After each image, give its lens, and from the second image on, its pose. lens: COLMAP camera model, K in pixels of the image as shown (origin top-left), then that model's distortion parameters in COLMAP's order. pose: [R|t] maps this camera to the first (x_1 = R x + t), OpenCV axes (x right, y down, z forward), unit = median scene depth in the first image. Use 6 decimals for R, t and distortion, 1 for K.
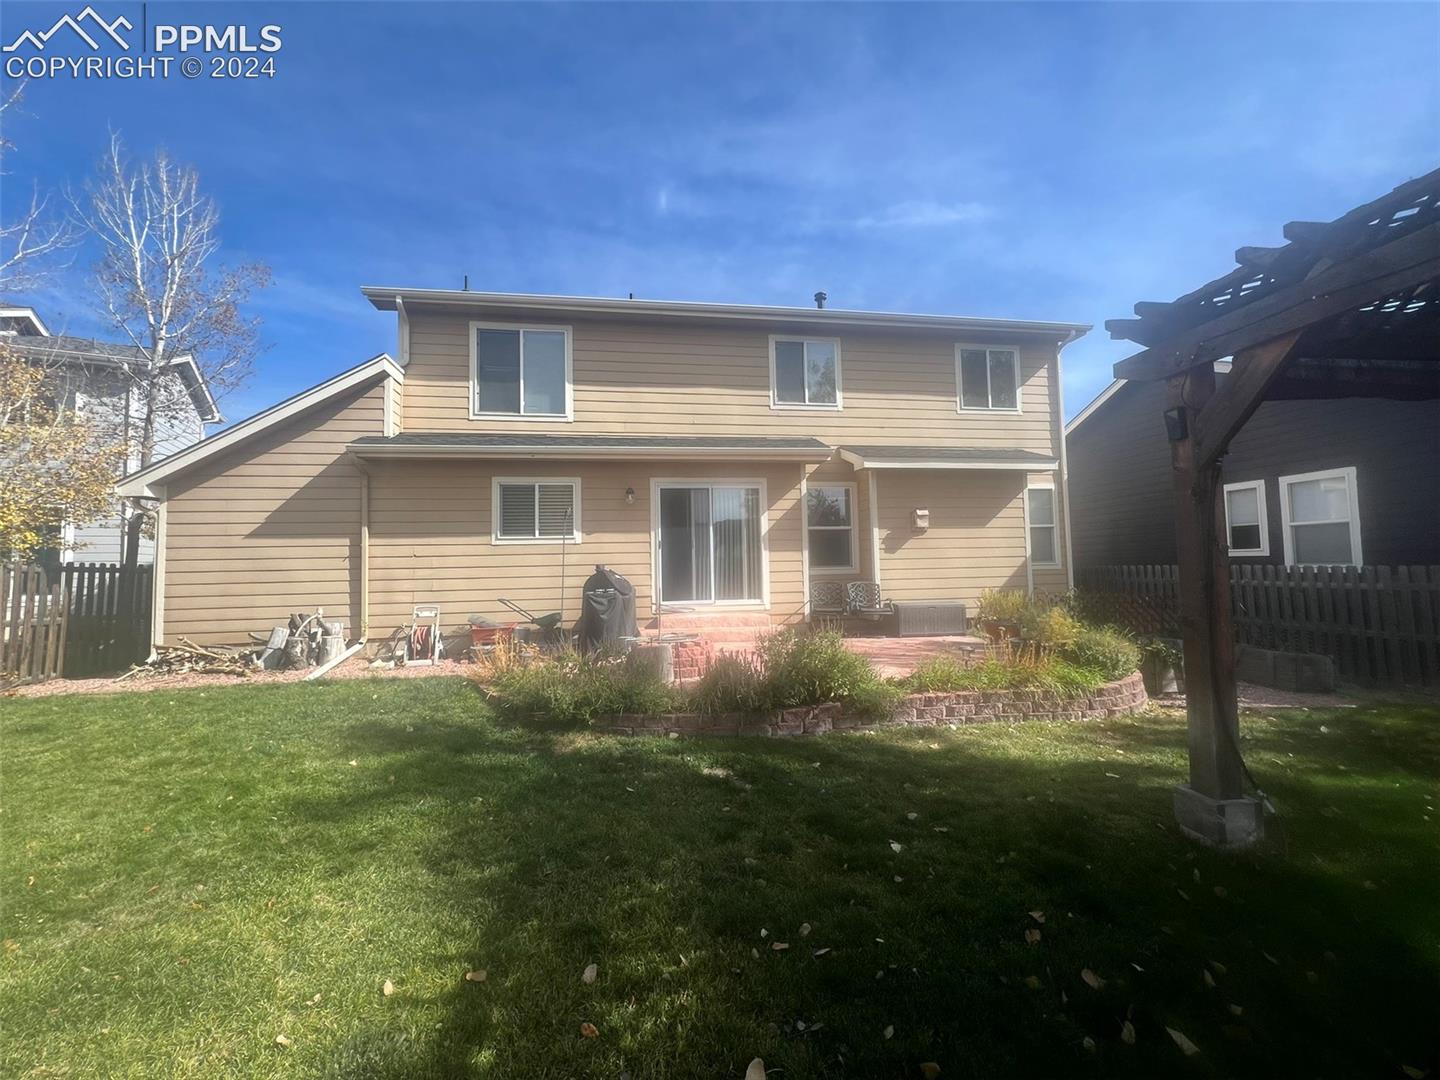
lens RADIAL K [[578.4, 0, 711.6], [0, 578.4, 535.3], [0, 0, 1]] dist [0.001411, 0.000095]
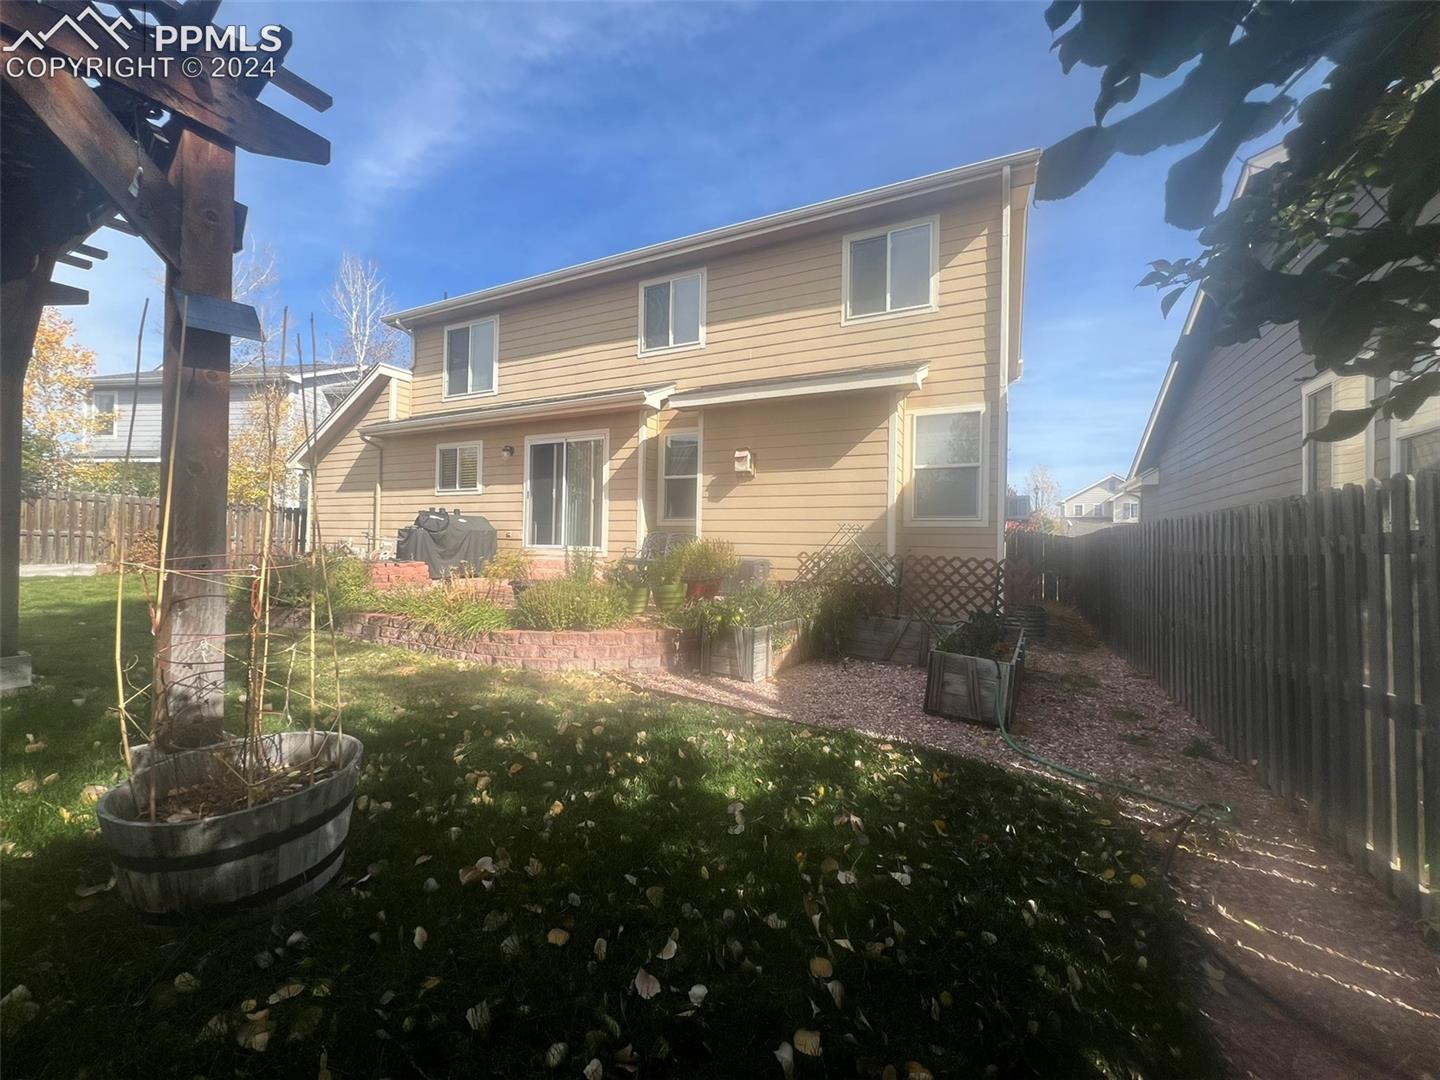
lens RADIAL K [[578.4, 0, 711.6], [0, 578.4, 535.3], [0, 0, 1]] dist [0.001411, 0.000095]
pose [[0.806399, 0.028180, -0.590700, 0.847053], [0.001151, 0.998787, 0.049220, 0.039210], [0.591371, -0.040371, 0.805388, 0.277710]]
